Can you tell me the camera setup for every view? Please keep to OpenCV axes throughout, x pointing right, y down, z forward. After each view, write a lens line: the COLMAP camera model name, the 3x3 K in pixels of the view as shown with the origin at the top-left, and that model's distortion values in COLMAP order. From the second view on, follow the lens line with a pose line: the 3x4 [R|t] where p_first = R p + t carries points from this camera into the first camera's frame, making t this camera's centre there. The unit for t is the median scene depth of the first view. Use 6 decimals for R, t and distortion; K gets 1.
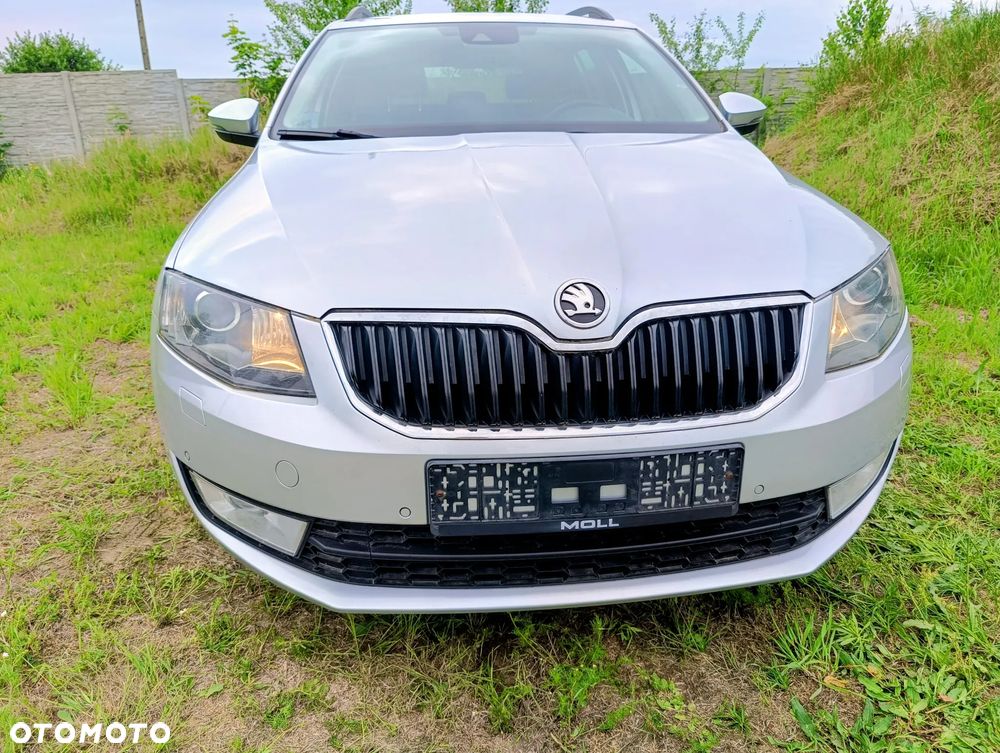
lens RADIAL K [[704.6, 0, 500.0], [0, 704.6, 376.5], [0, 0, 1]] dist [0.049299, -0.063789]
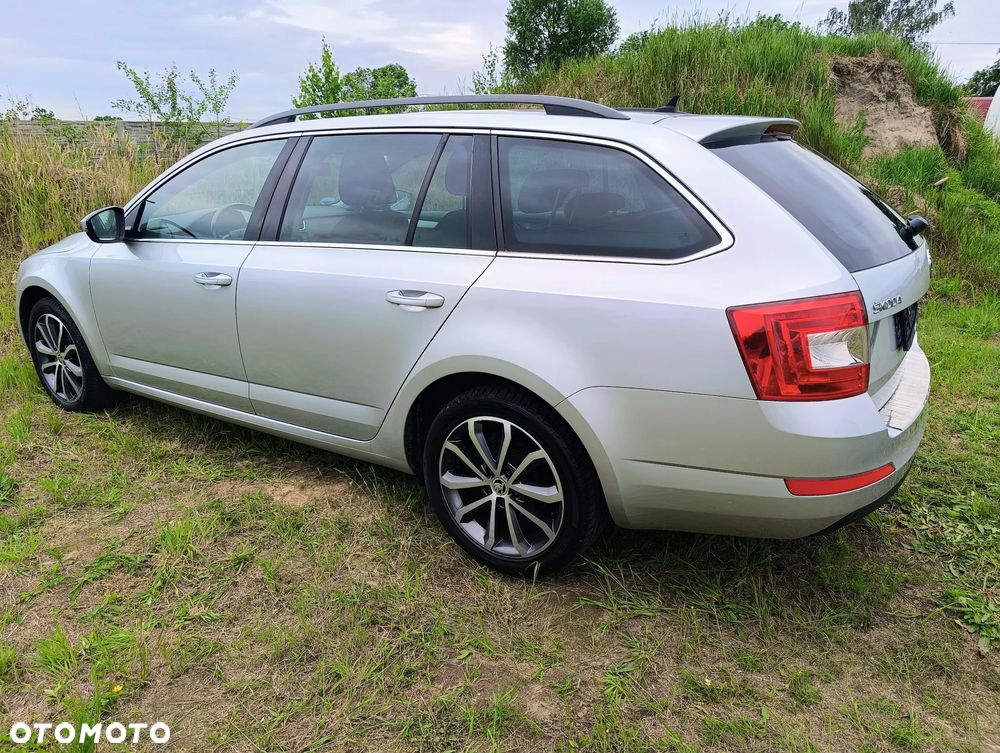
lens RADIAL K [[700.3, 0, 506.5], [0, 700.3, 371.1], [0, 0, 1]] dist [0.056701, -0.067604]
pose [[0.665189, -0.218307, 0.714048, -1.528964], [0.248854, 0.966448, 0.063647, -0.375513], [-0.703985, 0.135356, 0.697197, 0.341479]]
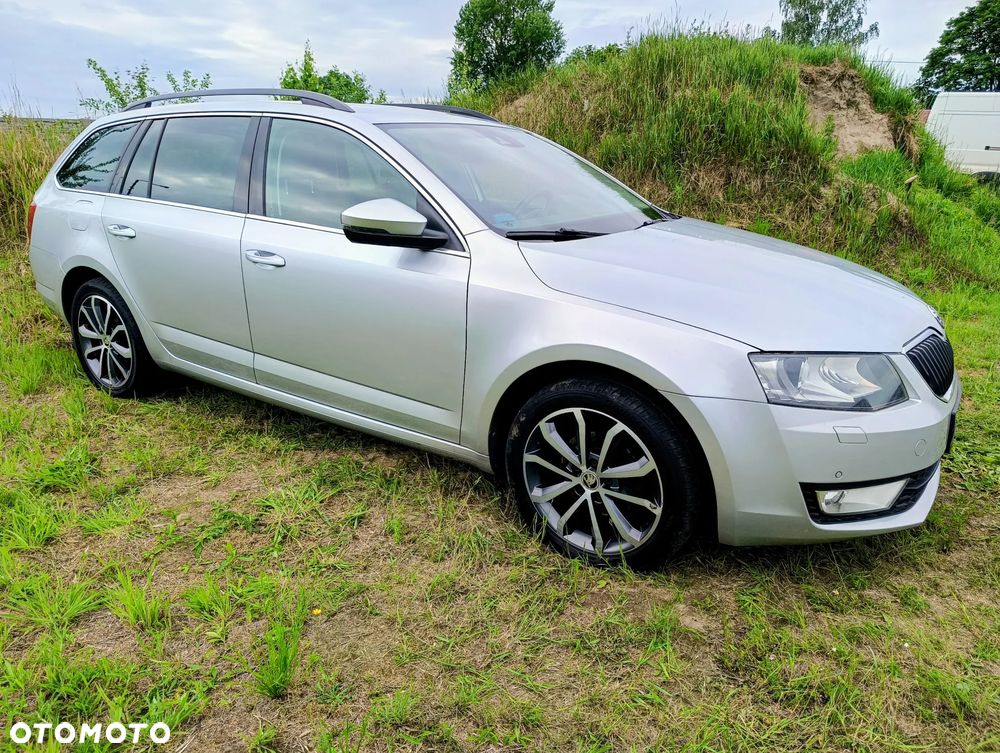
lens RADIAL K [[700.3, 0, 506.5], [0, 700.3, 371.1], [0, 0, 1]] dist [0.056701, -0.067604]
pose [[0.601556, -0.217106, 0.768762, -1.891943], [0.259305, 0.963317, 0.069145, -0.355459], [-0.755574, 0.157749, 0.635786, 0.589424]]
